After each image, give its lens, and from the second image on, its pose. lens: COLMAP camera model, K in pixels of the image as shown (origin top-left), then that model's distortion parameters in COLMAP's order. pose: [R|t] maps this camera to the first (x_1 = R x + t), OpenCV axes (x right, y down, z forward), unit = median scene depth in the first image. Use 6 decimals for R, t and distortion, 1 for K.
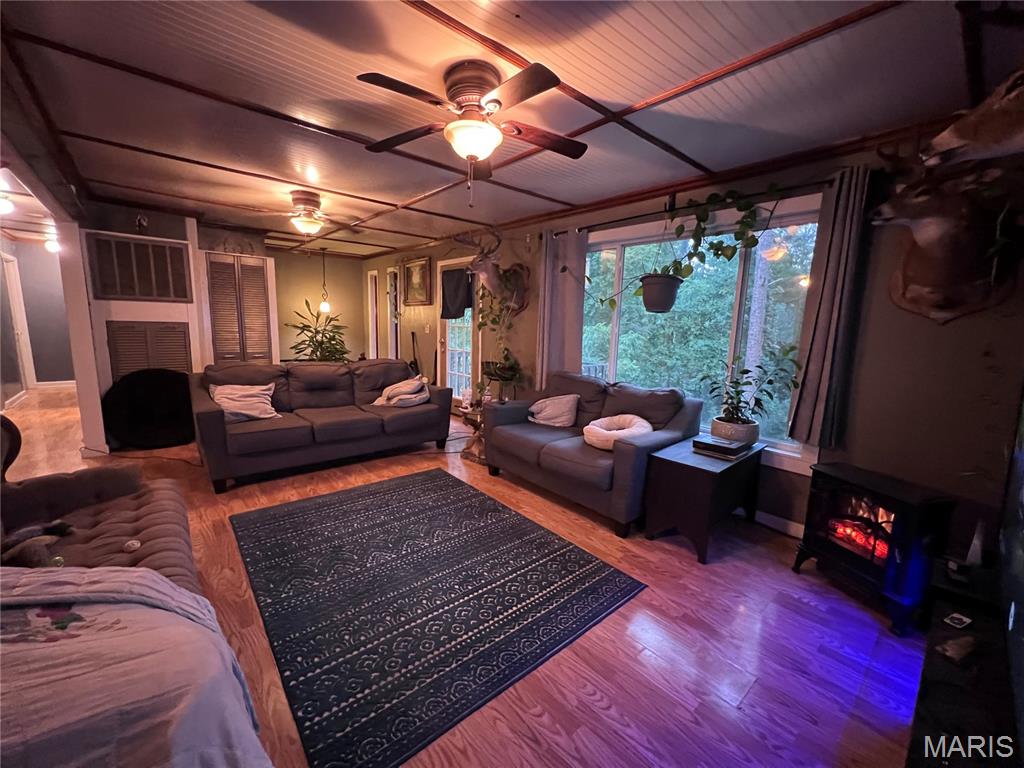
lens RADIAL K [[410.5, 0, 513.8], [0, 410.5, 385.6], [0, 0, 1]] dist [-0.001109, -0.000074]
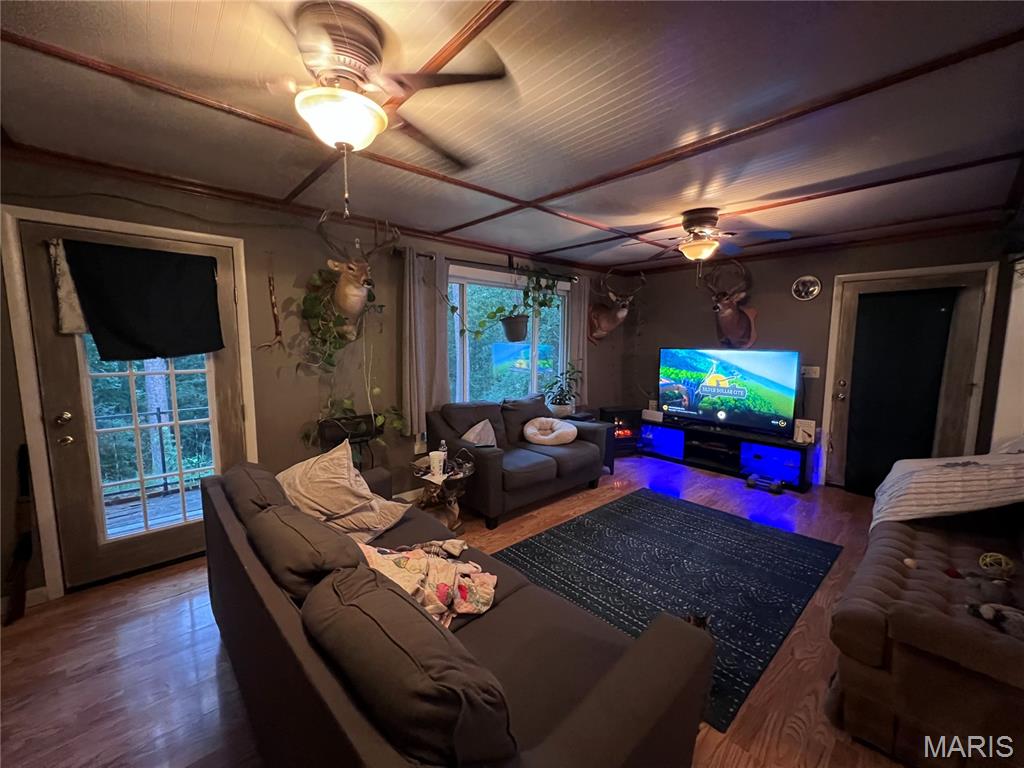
lens RADIAL K [[410.5, 0, 509.7], [0, 410.5, 384.9], [0, 0, 1]] dist [-0.001109, -0.000074]
pose [[-0.018057, -0.143602, 0.989471, -1.170173], [0.143599, 0.979000, 0.144702, -0.276701], [-0.989471, 0.144700, 0.002943, 1.206406]]
